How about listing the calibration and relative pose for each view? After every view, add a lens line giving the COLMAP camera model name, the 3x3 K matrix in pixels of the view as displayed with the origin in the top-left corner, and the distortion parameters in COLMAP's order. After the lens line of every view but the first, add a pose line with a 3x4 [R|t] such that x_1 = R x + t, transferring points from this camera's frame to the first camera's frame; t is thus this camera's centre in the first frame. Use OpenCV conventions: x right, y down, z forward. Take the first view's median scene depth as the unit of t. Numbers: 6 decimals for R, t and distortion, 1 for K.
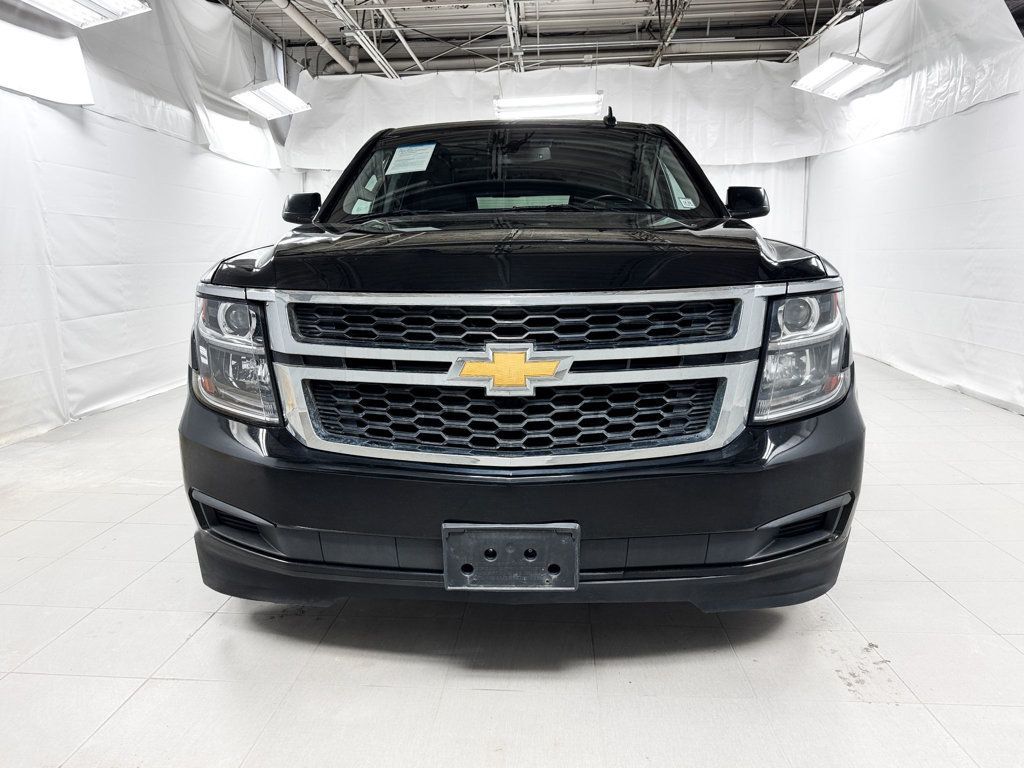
lens RADIAL K [[744.4, 0, 512.0], [0, 744.4, 384.0], [0, 0, 1]] dist [0.021911, 0.004429]
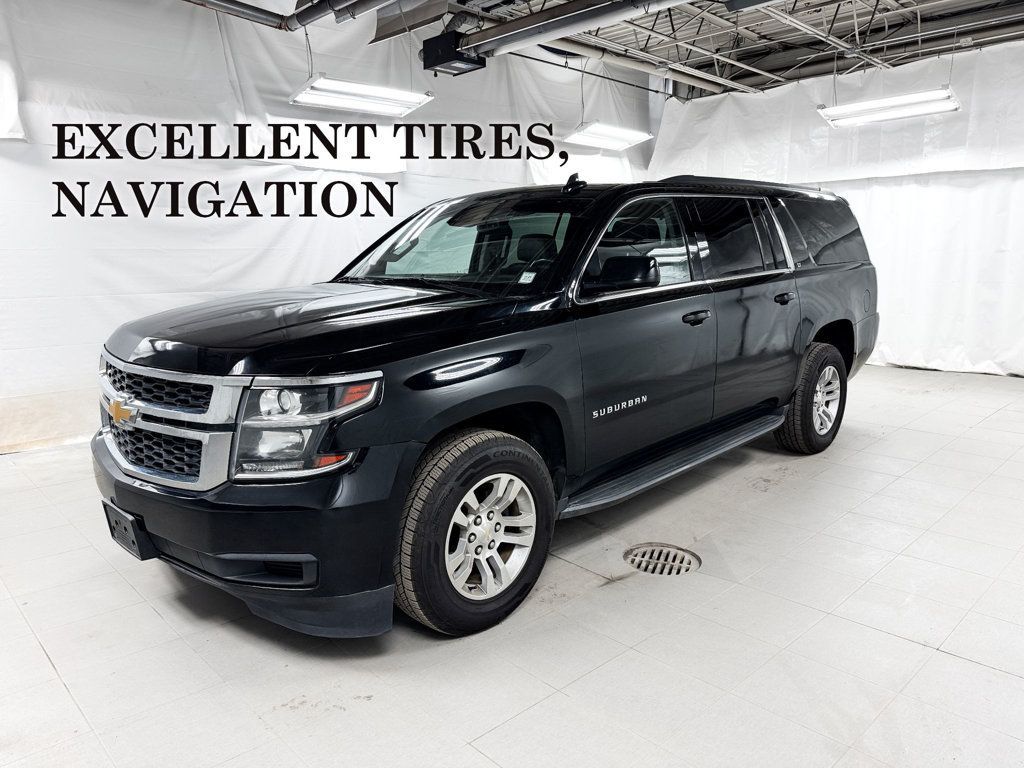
lens RADIAL K [[734.6, 0, 535.1], [0, 734.6, 384.6], [0, 0, 1]] dist [0.006150, -0.000608]
pose [[0.746330, 0.134332, -0.651879, 0.330088], [-0.119011, 0.990571, 0.067870, -0.056459], [0.654849, 0.026927, 0.755280, 0.076719]]
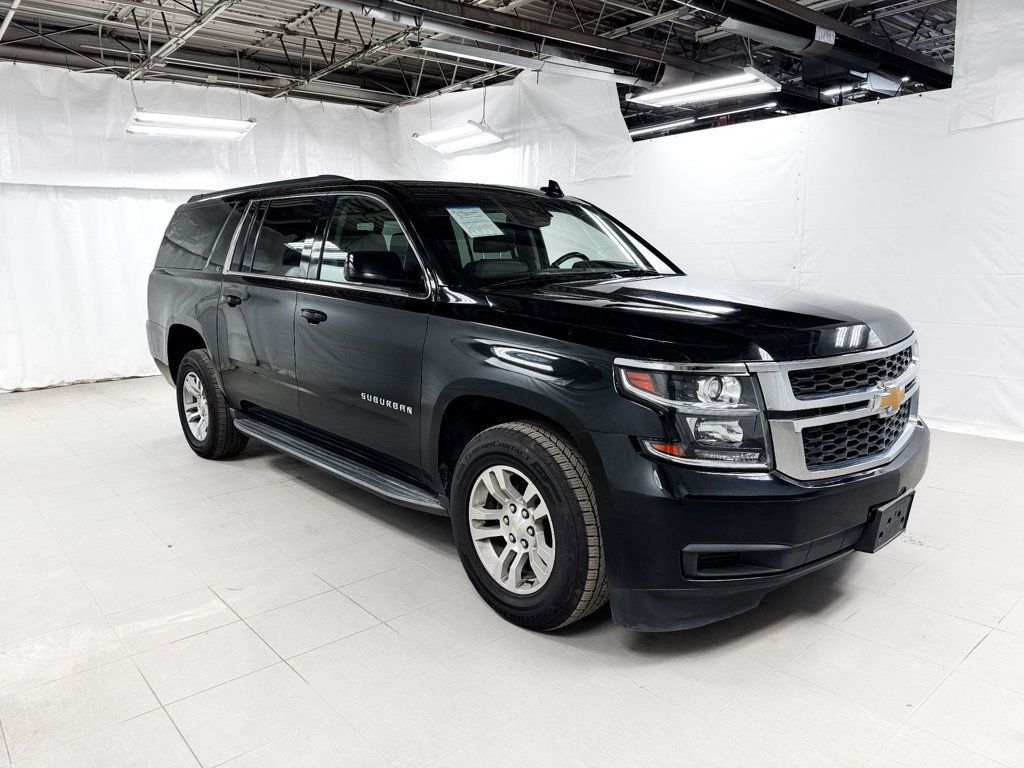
lens RADIAL K [[712.4, 0, 512.0], [0, 712.4, 384.0], [0, 0, 1]] dist [0.006056, -0.001258]
pose [[0.719251, -0.121487, 0.684046, -0.295945], [0.125362, 0.991126, 0.044211, -0.040141], [-0.683346, 0.053954, 0.728098, 0.091845]]
